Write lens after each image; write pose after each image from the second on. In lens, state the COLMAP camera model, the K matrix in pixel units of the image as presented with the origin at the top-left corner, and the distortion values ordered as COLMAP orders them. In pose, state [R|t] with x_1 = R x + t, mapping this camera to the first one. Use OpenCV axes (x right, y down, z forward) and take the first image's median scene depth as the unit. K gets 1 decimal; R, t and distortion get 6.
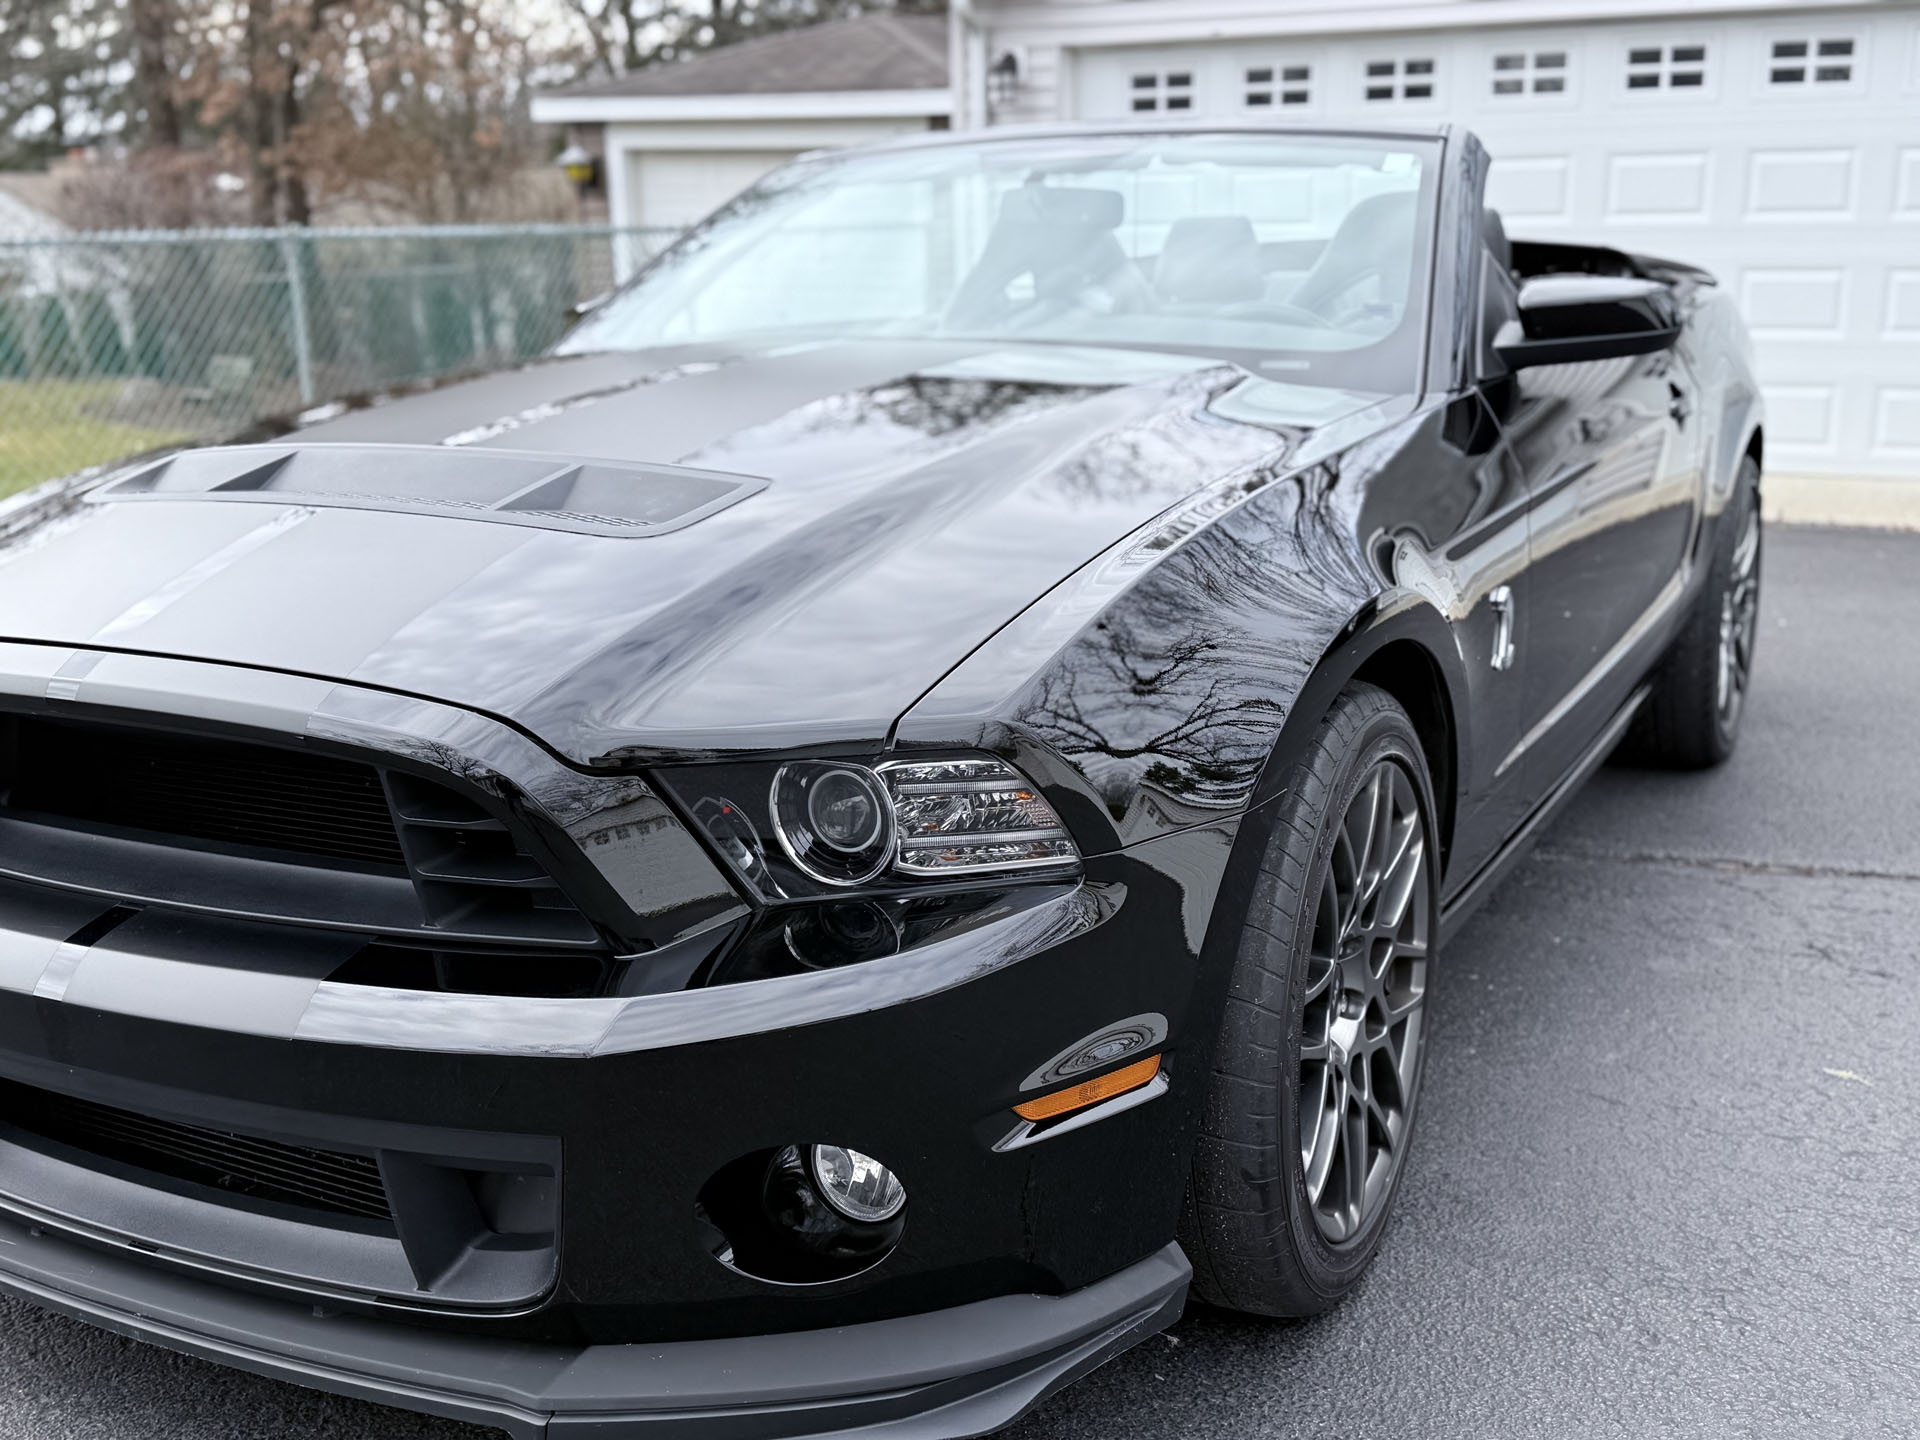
lens RADIAL K [[2070.2, 0, 967.9], [0, 2070.2, 725.5], [0, 0, 1]] dist [0.184653, -0.359134]
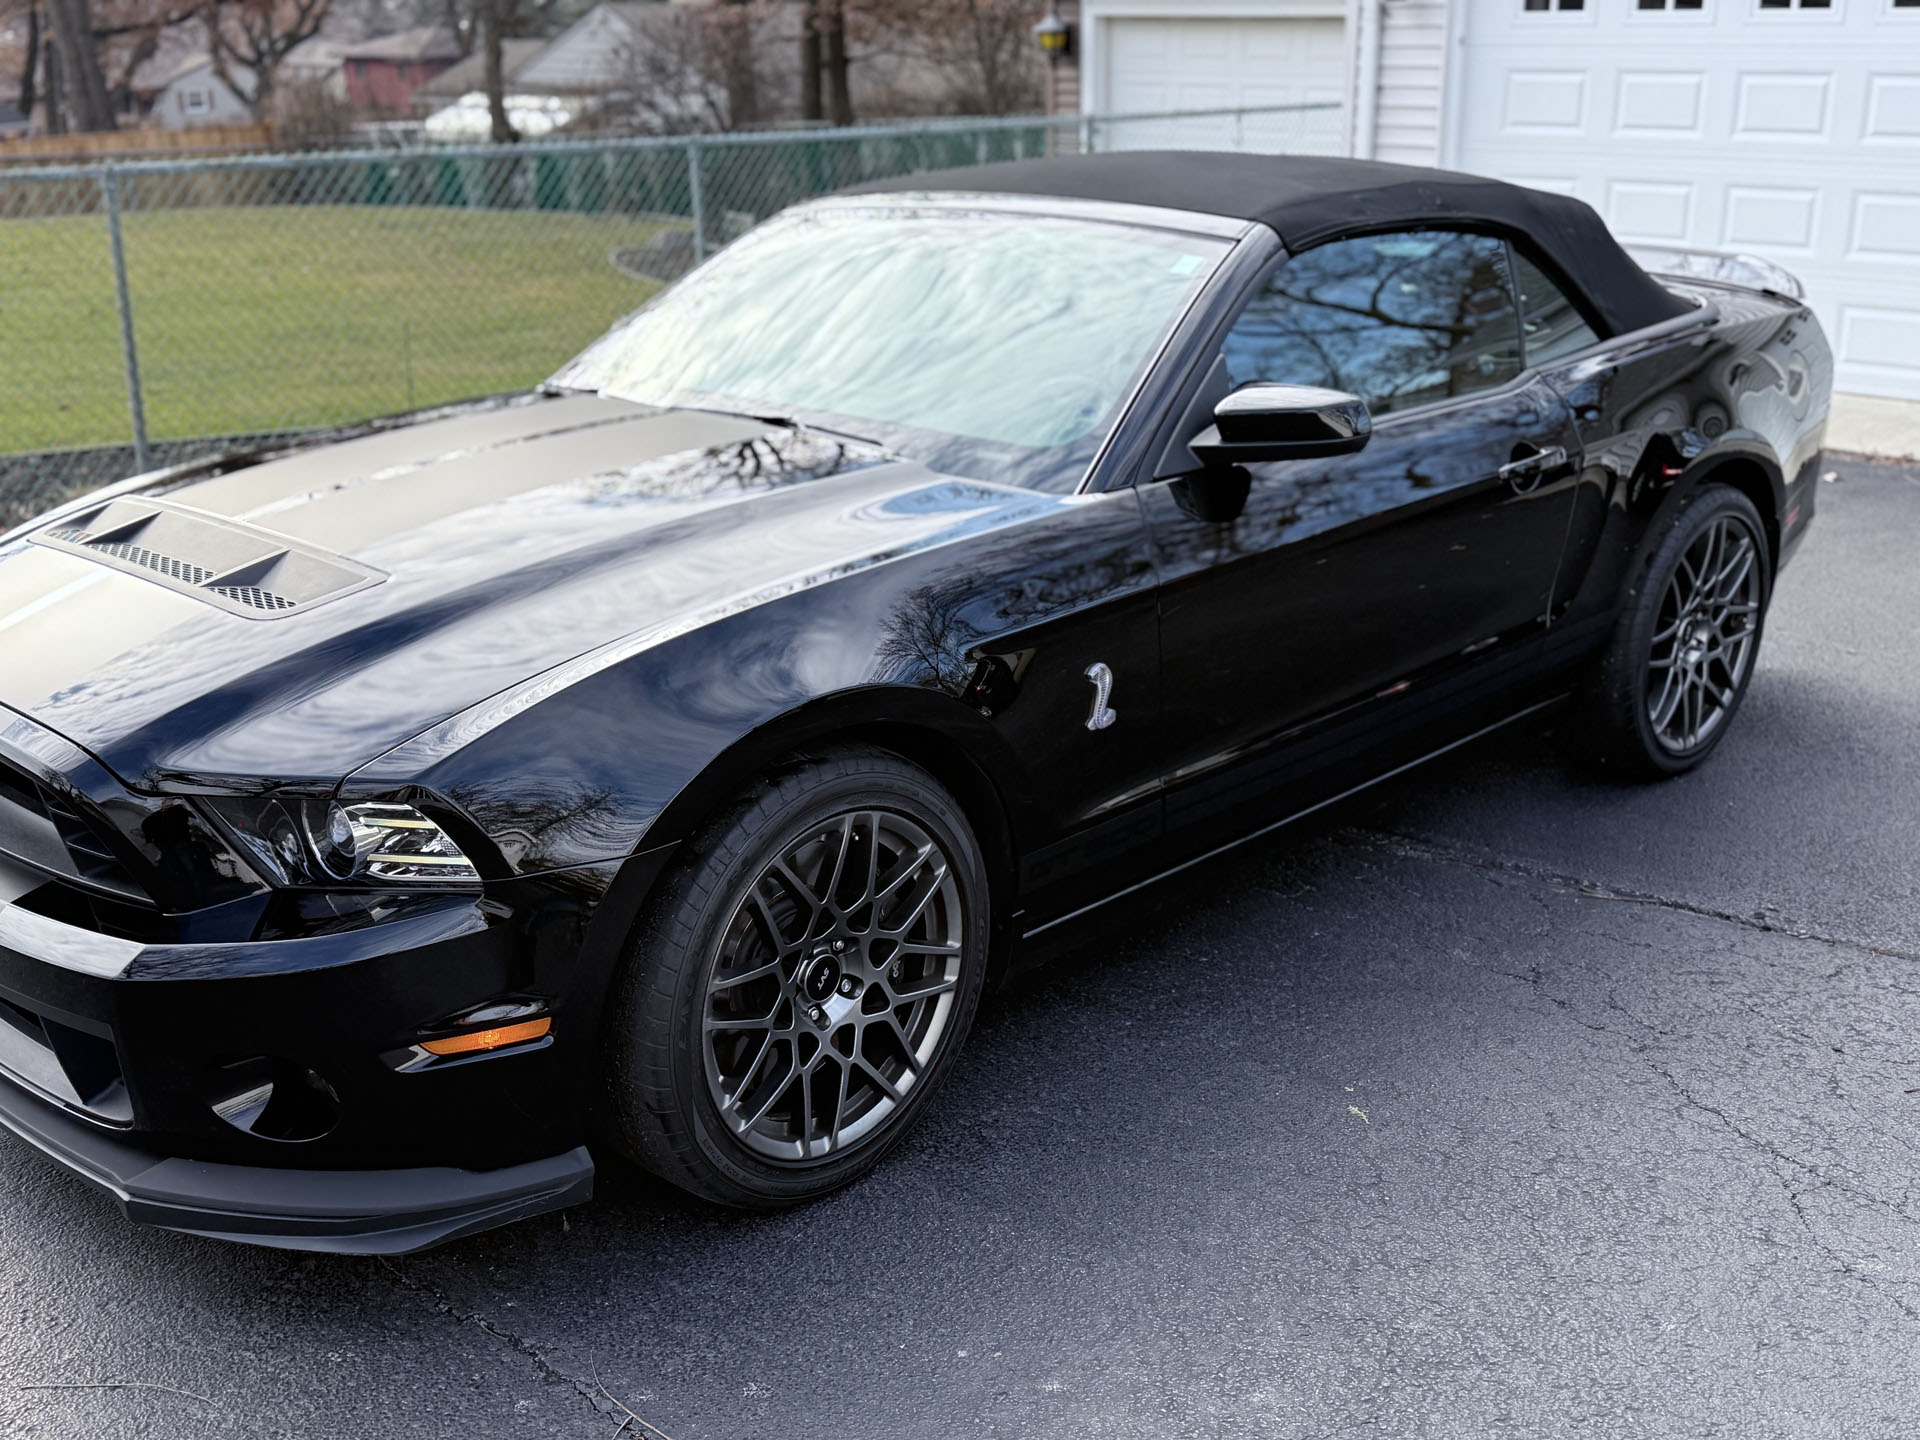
lens RADIAL K [[2050.3, 0, 951.7], [0, 2050.3, 771.5], [0, 0, 1]] dist [0.205855, -0.444523]
pose [[0.957227, 0.105987, -0.269226, 0.544109], [-0.076759, 0.990174, 0.116888, -0.149280], [0.278970, -0.091223, 0.955957, -0.201891]]
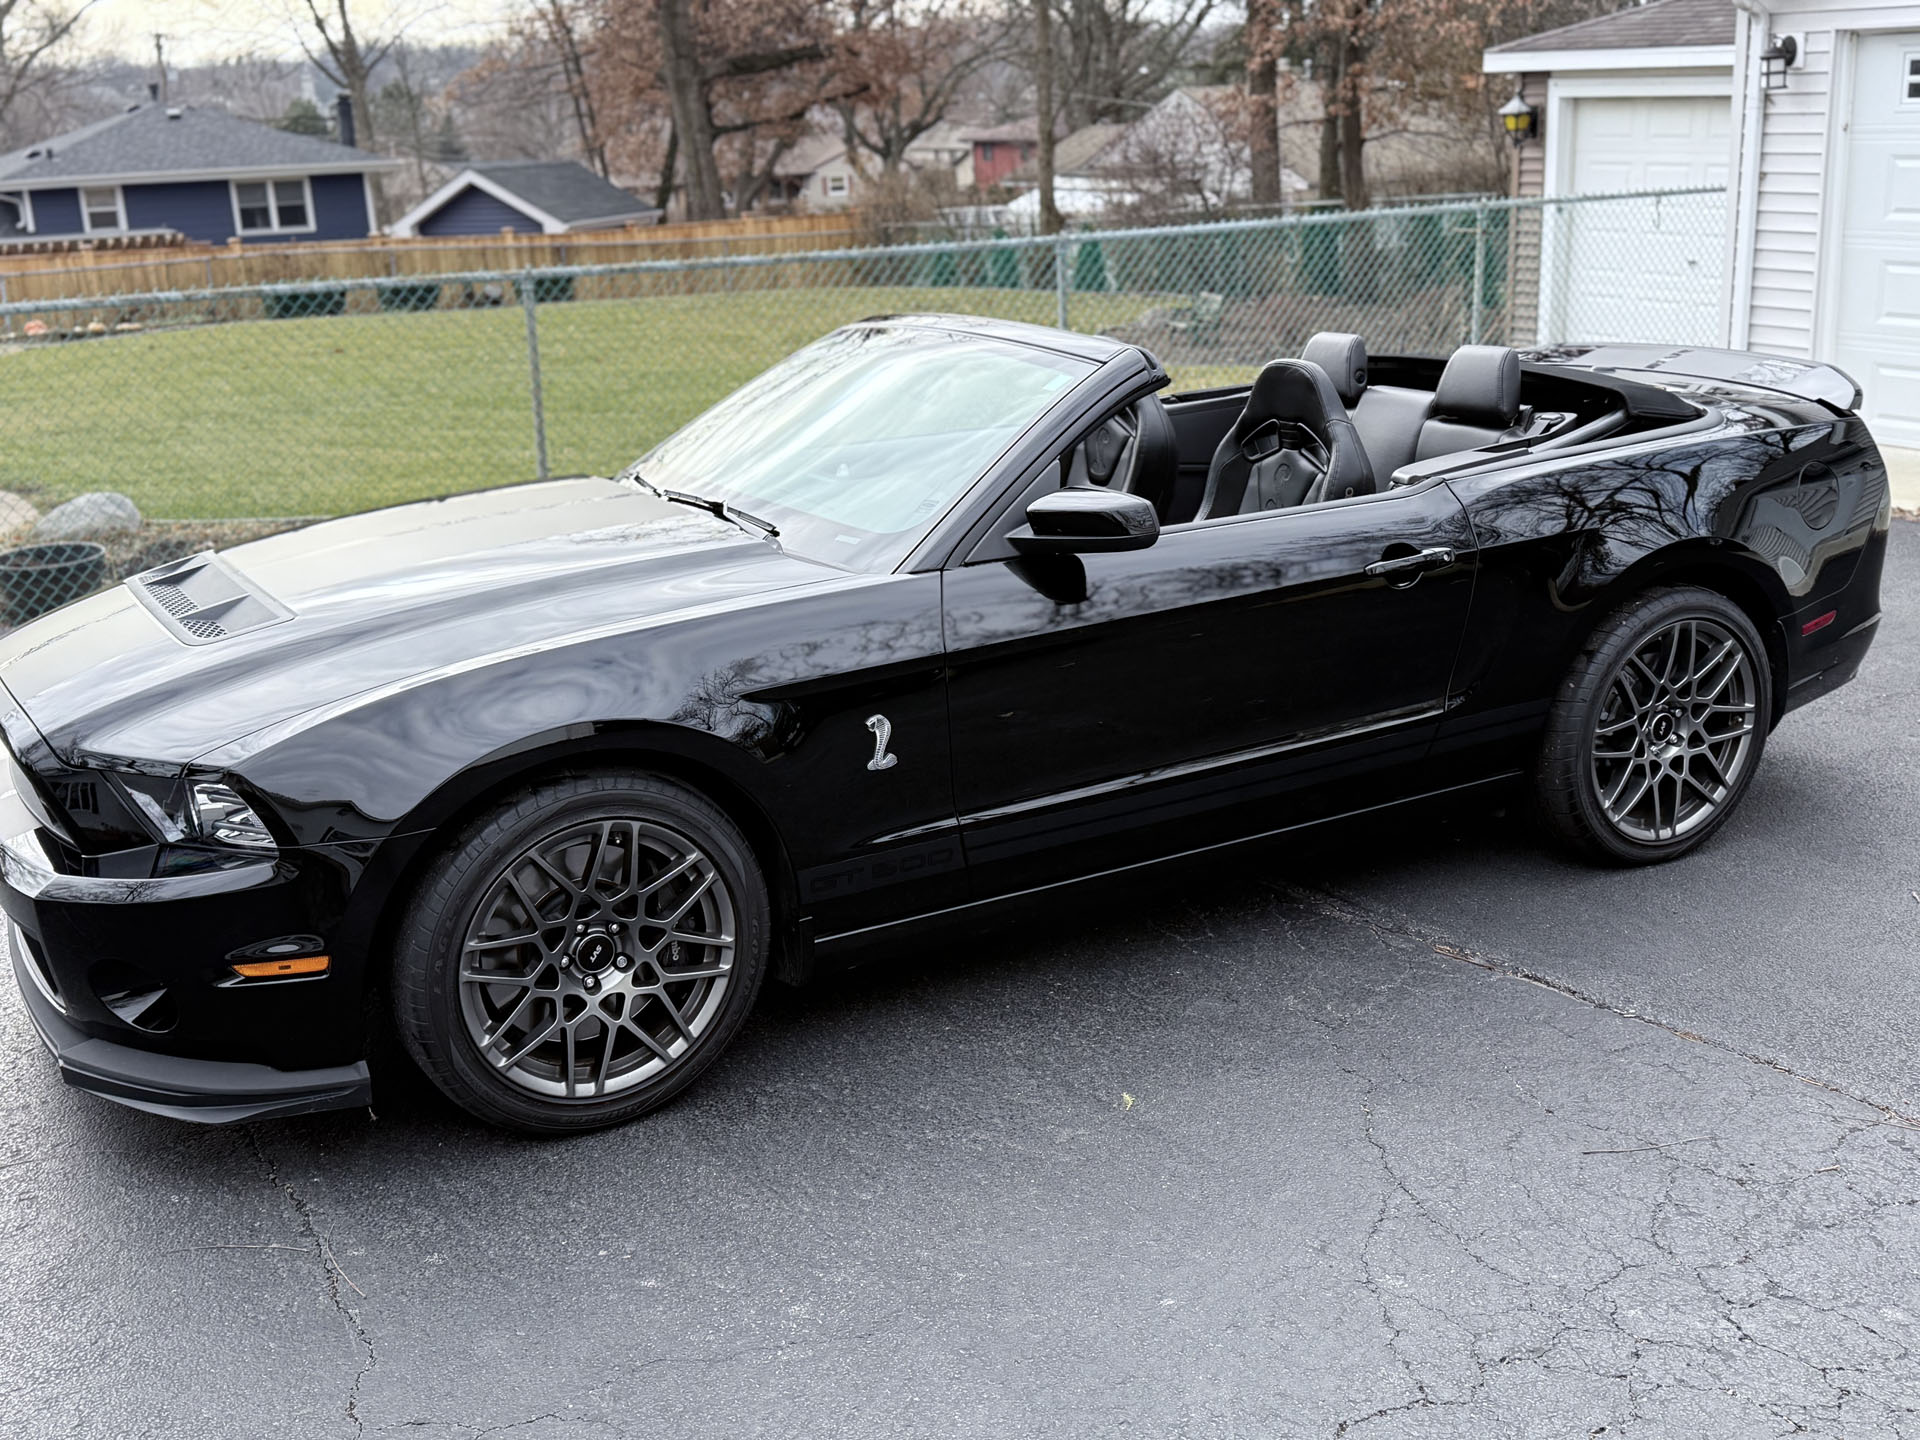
lens RADIAL K [[2070.2, 0, 967.9], [0, 2070.2, 725.5], [0, 0, 1]] dist [0.184653, -0.359134]
pose [[0.839729, 0.141850, -0.524150, 1.160785], [-0.110443, 0.989716, 0.090907, -0.215198], [0.531655, -0.018448, 0.846760, -0.222229]]
